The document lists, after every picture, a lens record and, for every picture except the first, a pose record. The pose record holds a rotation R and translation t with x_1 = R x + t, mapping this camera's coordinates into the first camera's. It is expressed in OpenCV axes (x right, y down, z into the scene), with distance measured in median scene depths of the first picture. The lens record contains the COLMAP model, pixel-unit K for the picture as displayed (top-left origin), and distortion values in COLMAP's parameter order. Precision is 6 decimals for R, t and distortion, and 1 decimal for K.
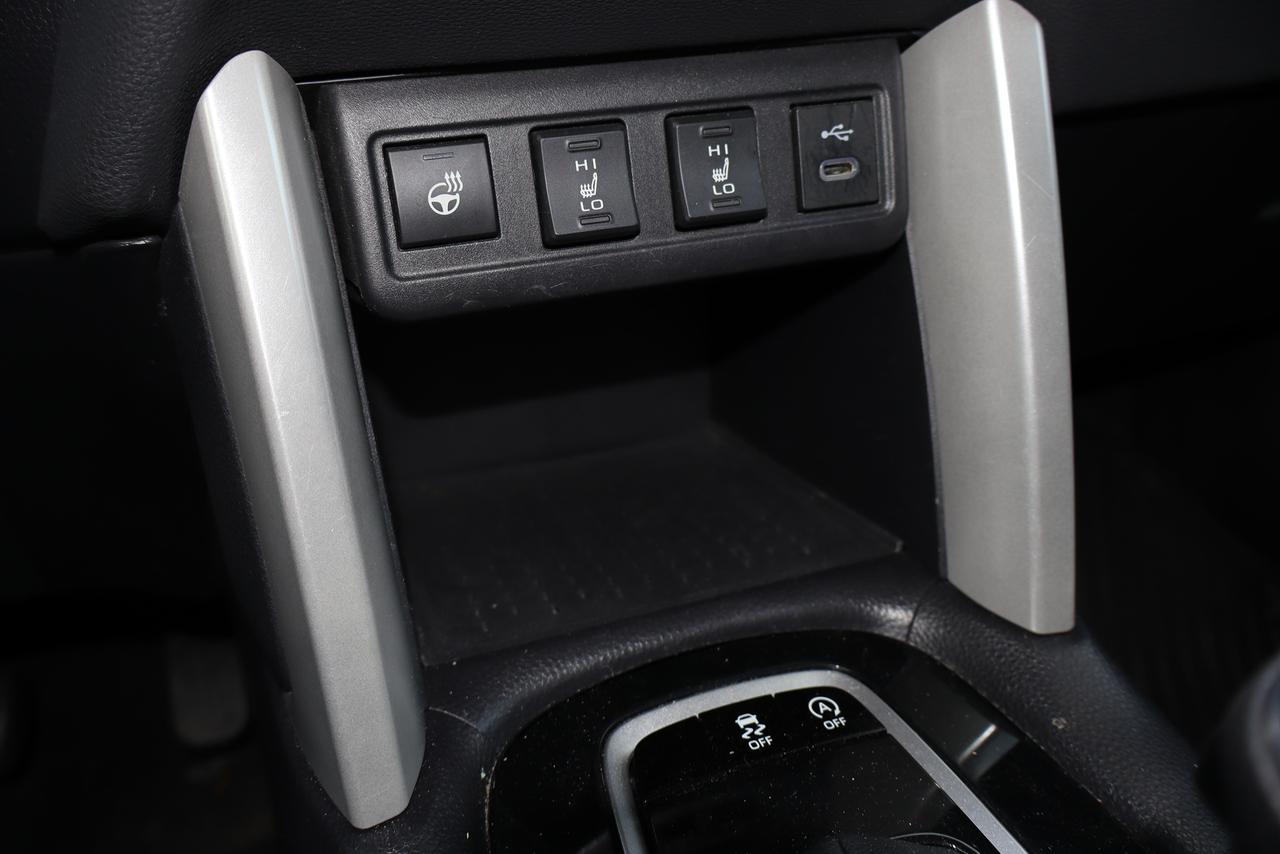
lens RADIAL K [[1081.7, 0, 640.0], [0, 1081.7, 427.0], [0, 0, 1]] dist [0.001131, 0.008964]
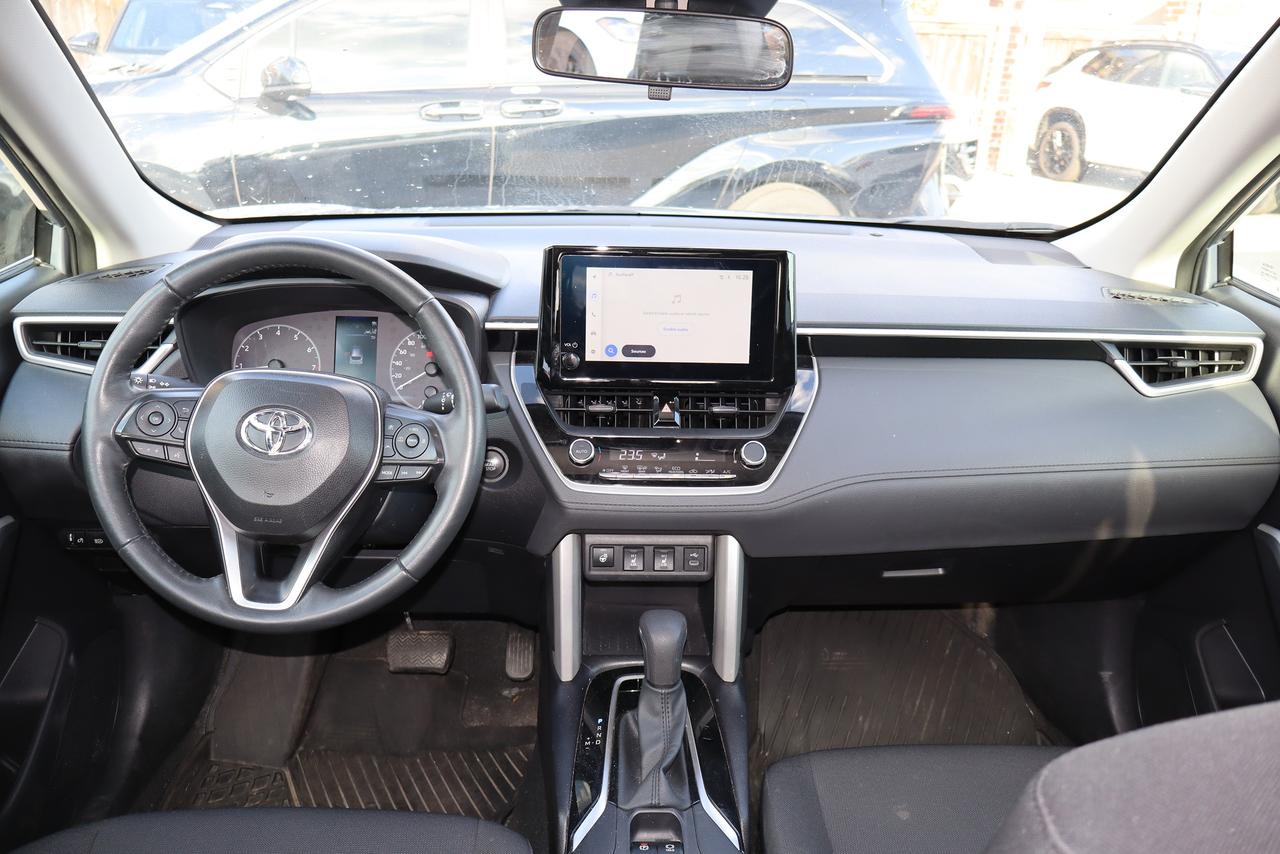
lens RADIAL K [[1081.7, 0, 640.0], [0, 1081.7, 427.0], [0, 0, 1]] dist [0.001131, 0.008964]
pose [[0.948705, 0.172774, -0.264780, 1.127699], [-0.188634, 0.981406, -0.035489, -0.630830], [0.253725, 0.083615, 0.963656, -3.587793]]
